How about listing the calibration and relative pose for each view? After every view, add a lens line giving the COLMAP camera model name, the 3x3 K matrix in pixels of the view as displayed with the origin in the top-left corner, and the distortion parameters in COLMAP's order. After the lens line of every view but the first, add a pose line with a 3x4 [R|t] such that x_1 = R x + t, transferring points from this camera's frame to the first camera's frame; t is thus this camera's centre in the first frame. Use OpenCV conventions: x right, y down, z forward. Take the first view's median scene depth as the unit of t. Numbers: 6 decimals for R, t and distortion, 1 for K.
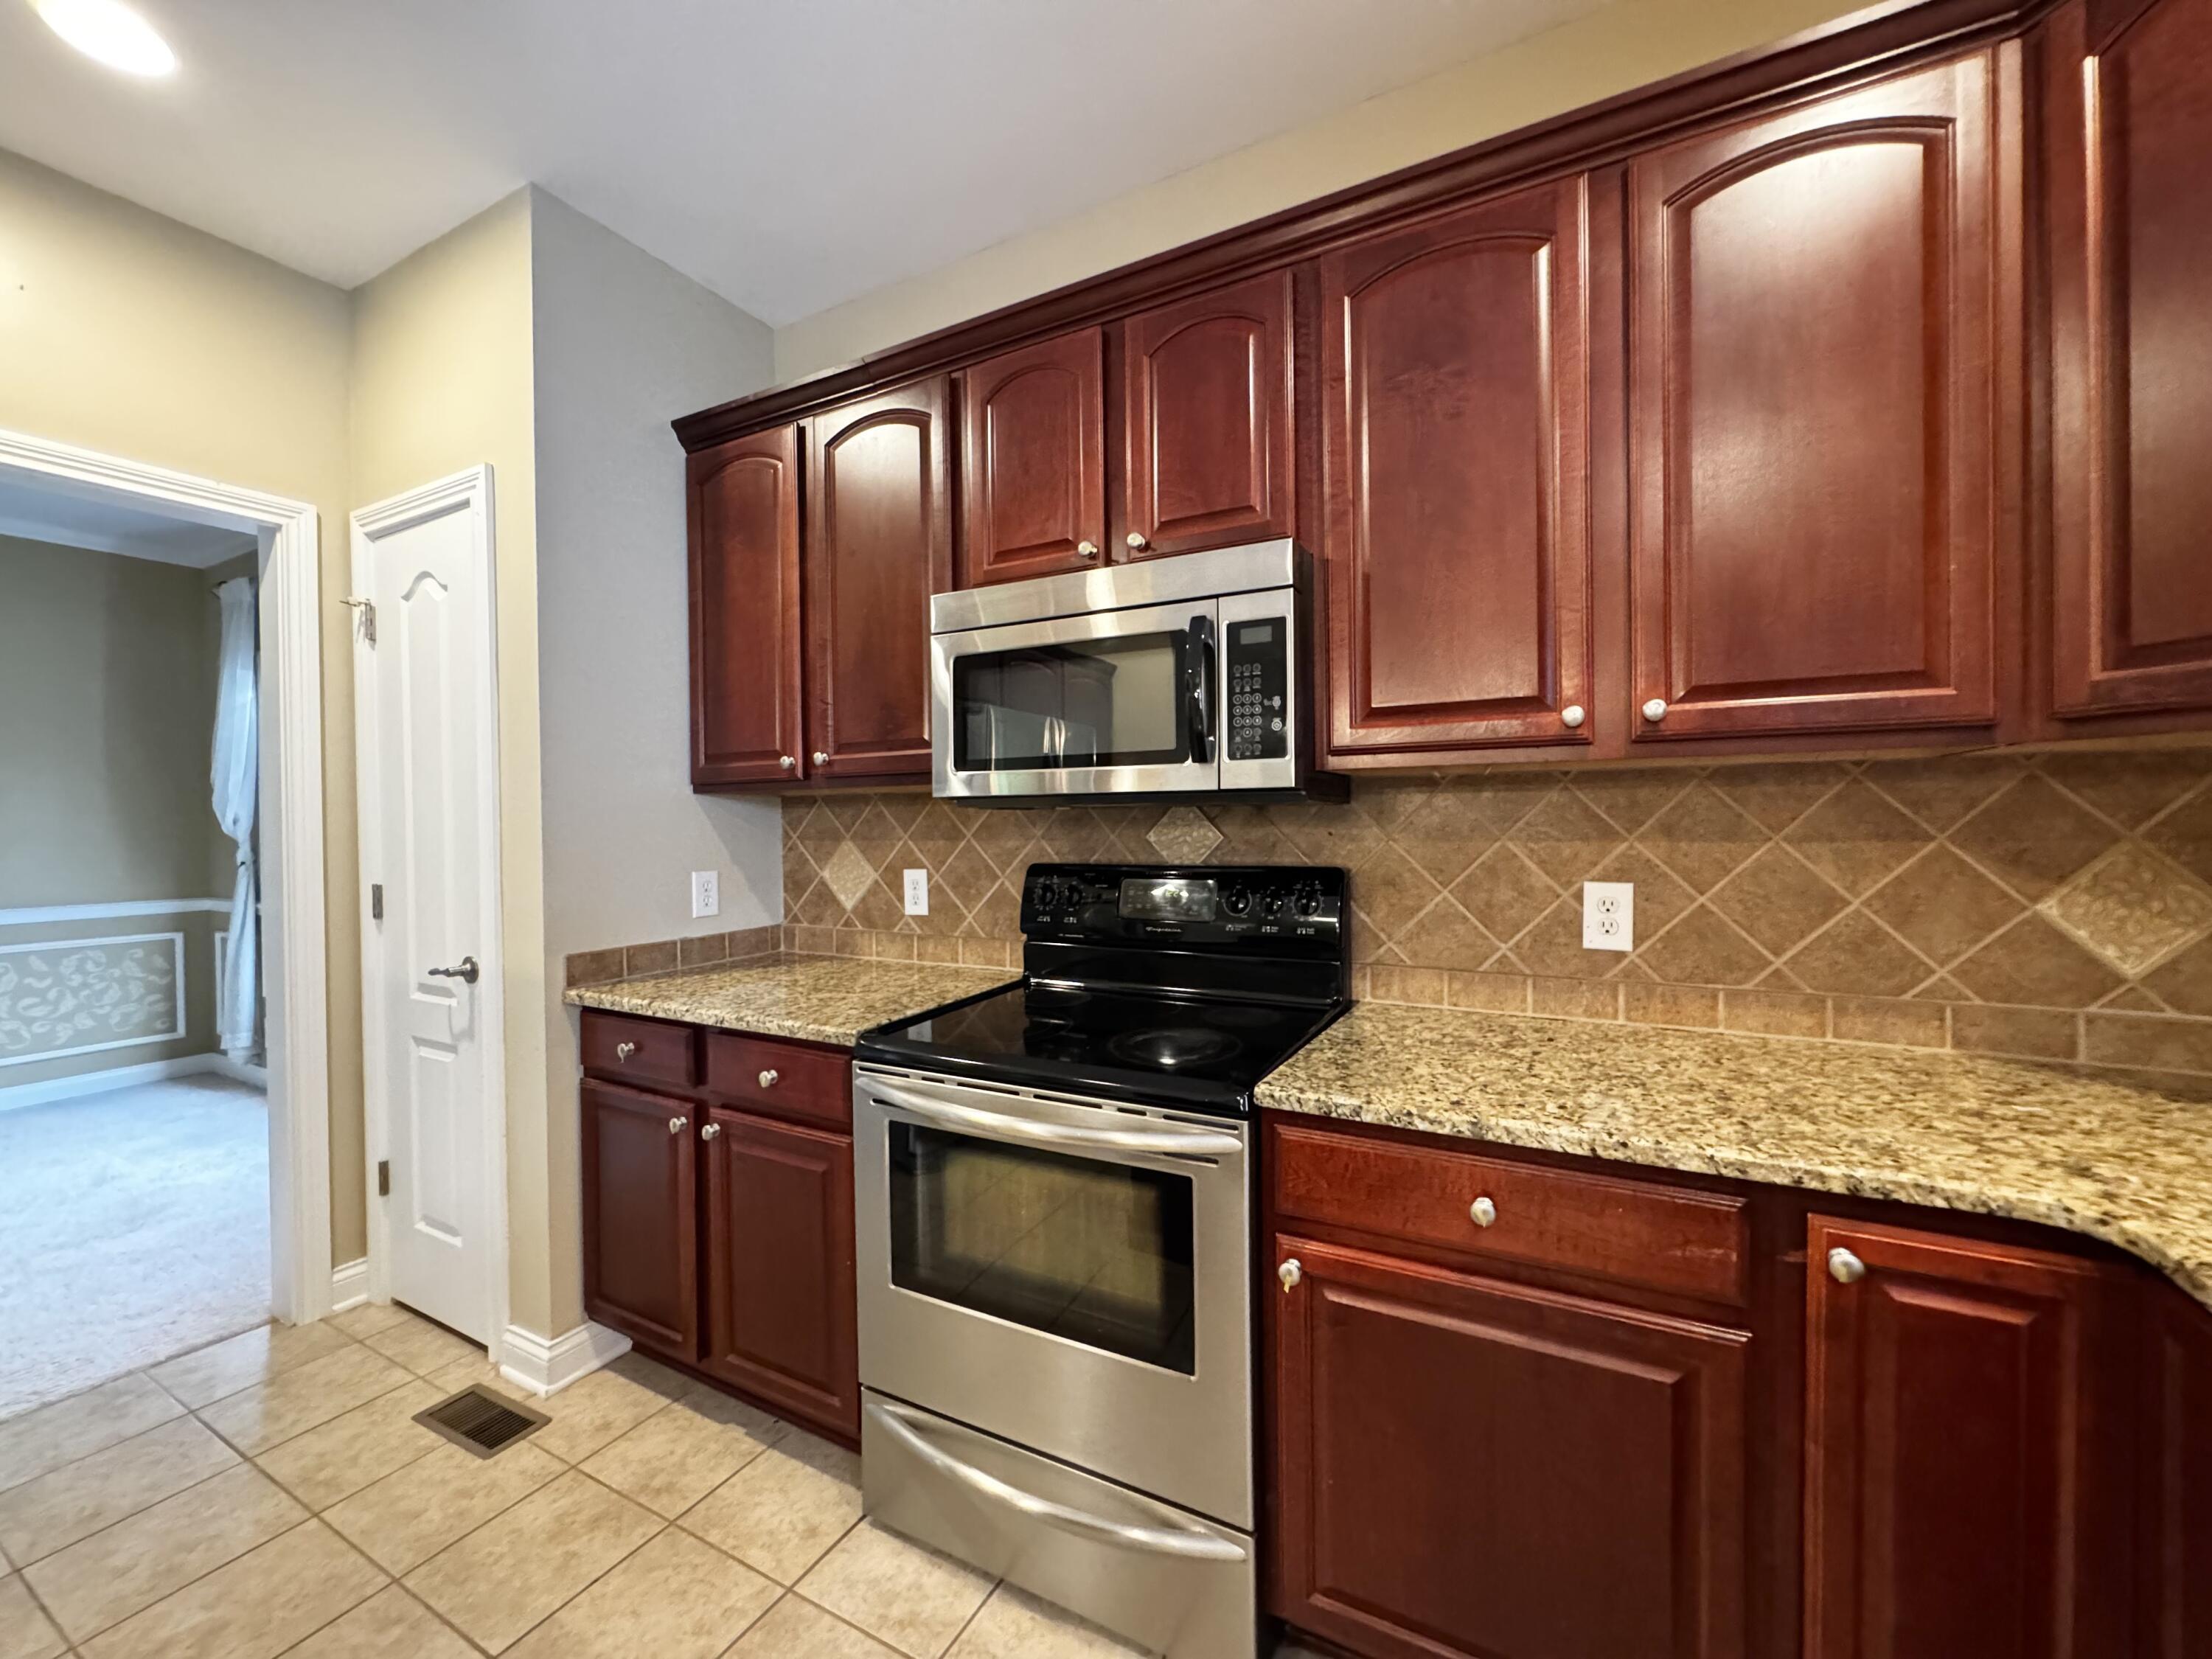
lens RADIAL K [[883.1, 0, 1107.5], [0, 883.1, 828.8], [0, 0, 1]] dist [-0.004015, 0.000219]
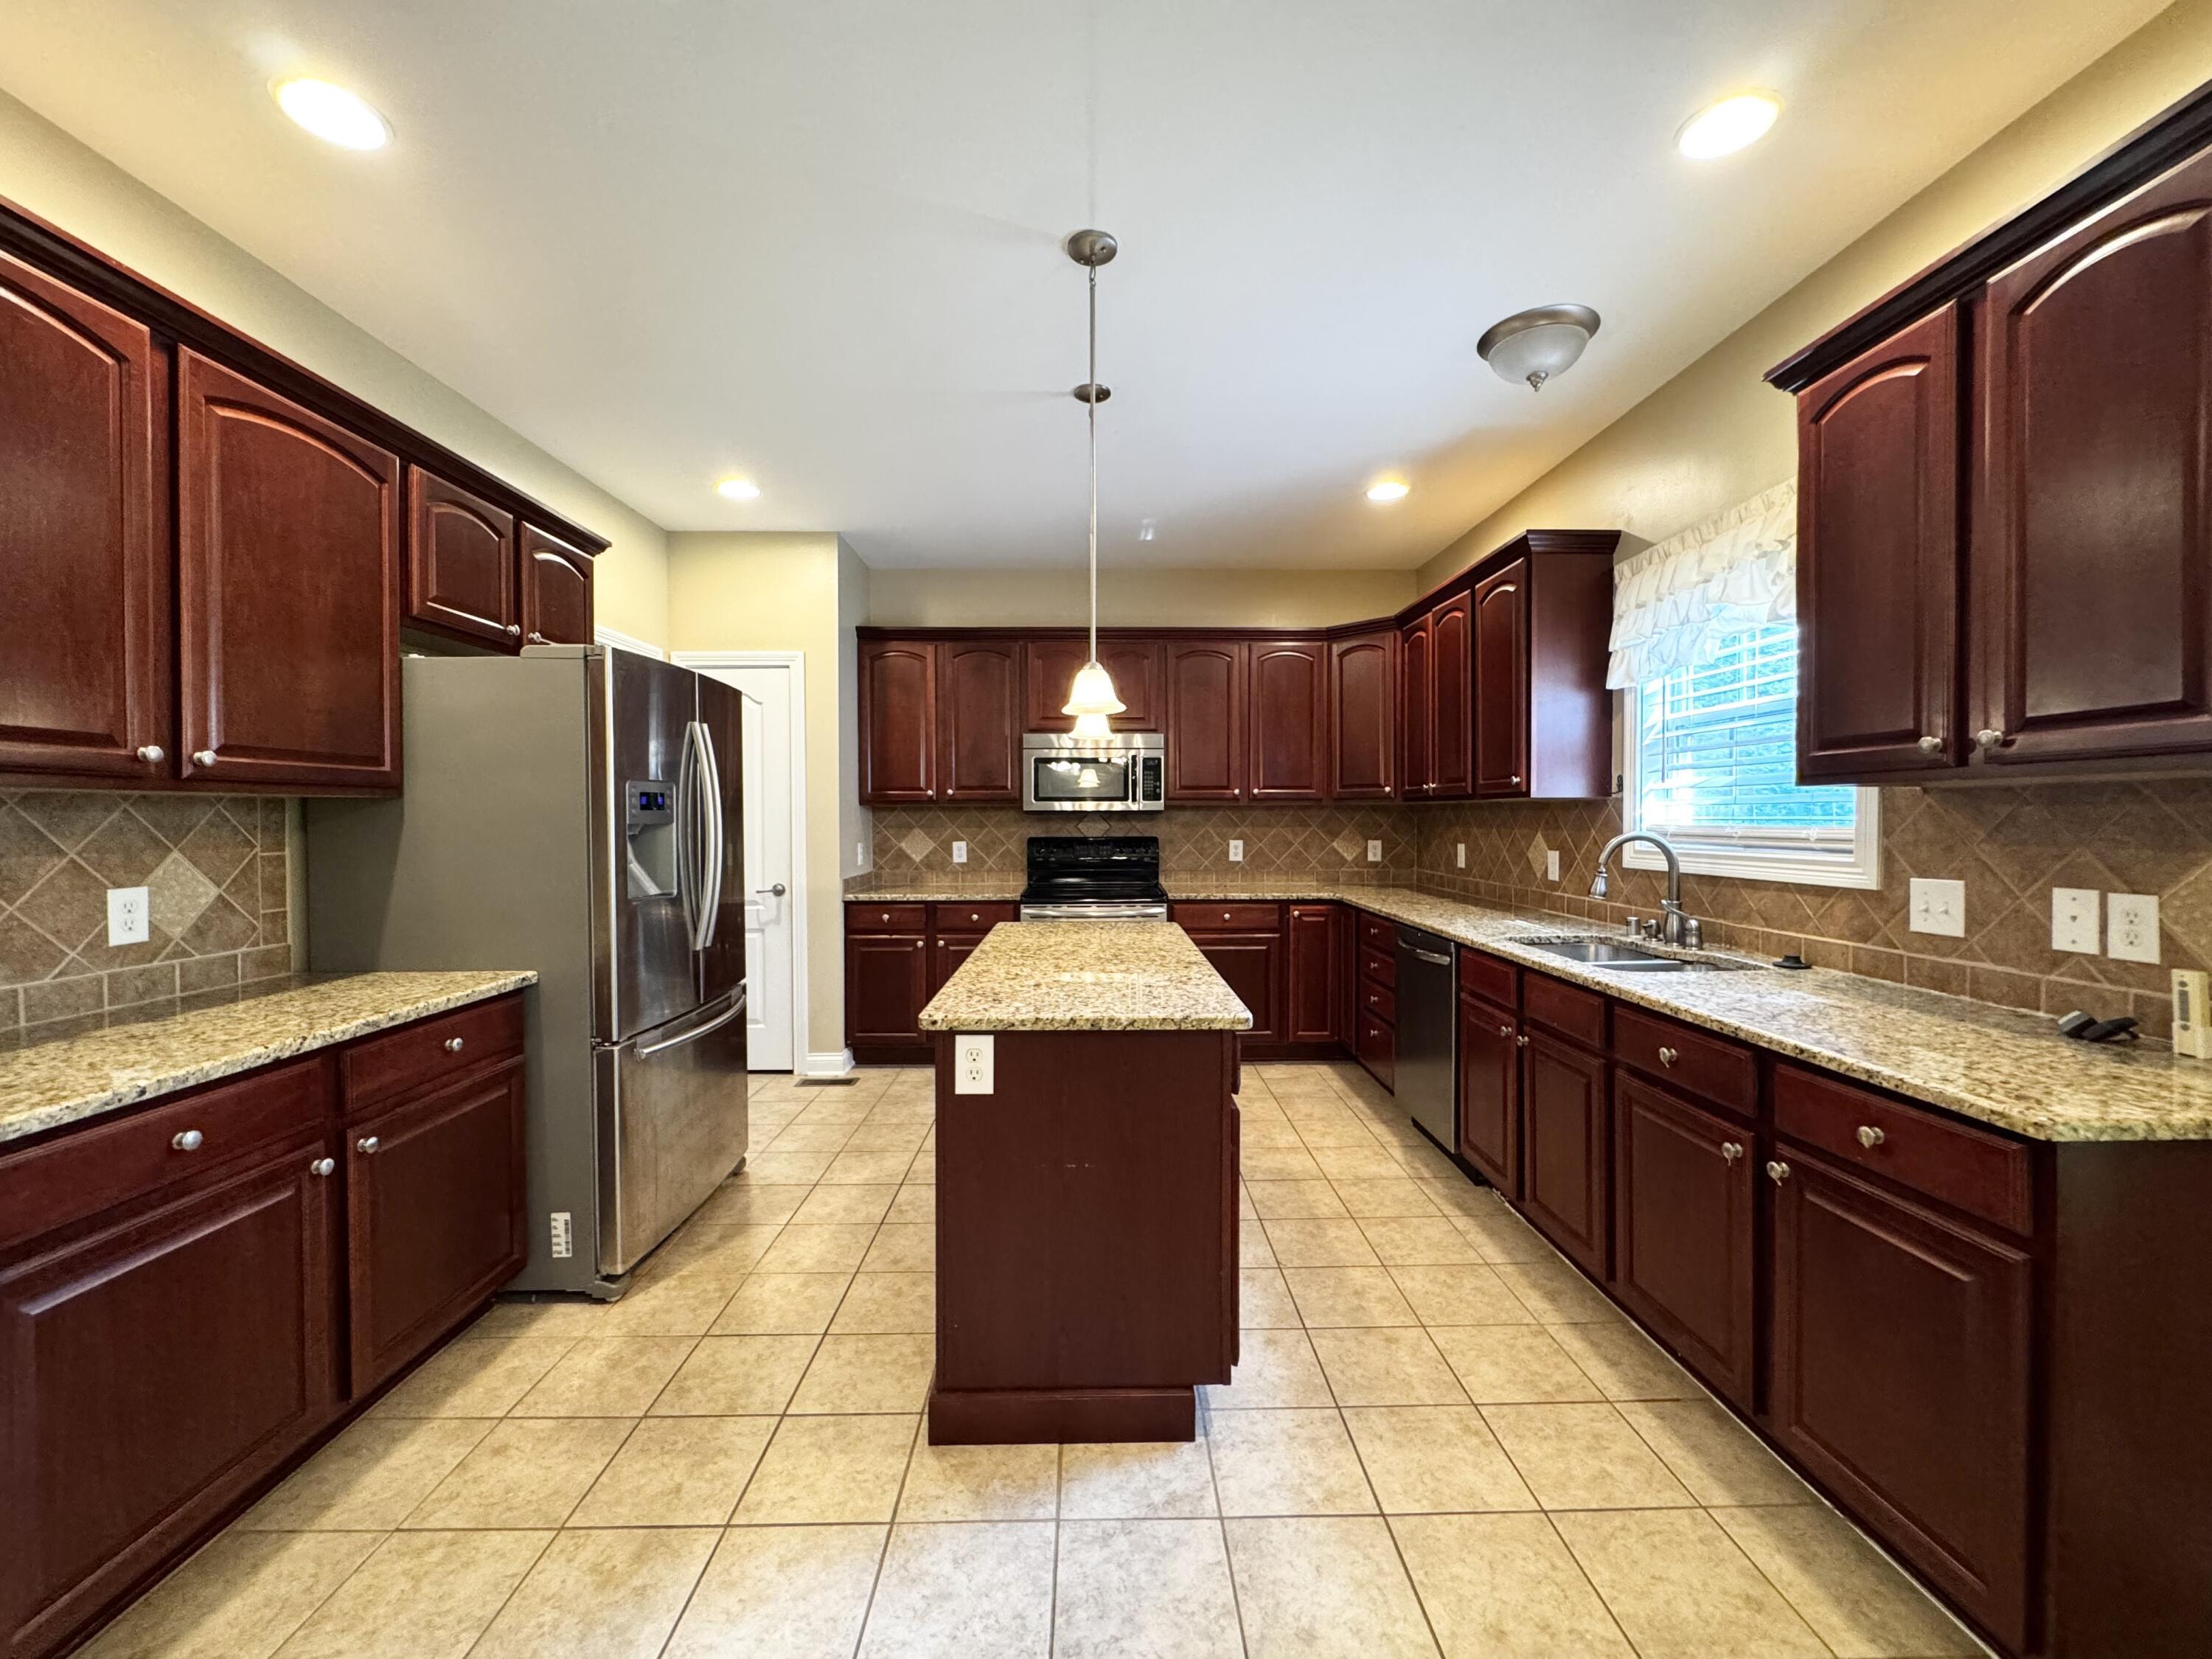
lens RADIAL K [[883.1, 0, 1107.5], [0, 883.1, 828.8], [0, 0, 1]] dist [-0.004015, 0.000219]
pose [[0.871788, 0.000769, 0.489883, -1.370696], [-0.001985, 0.999996, 0.001964, 0.013469], [-0.489880, -0.002684, 0.871786, -1.525248]]
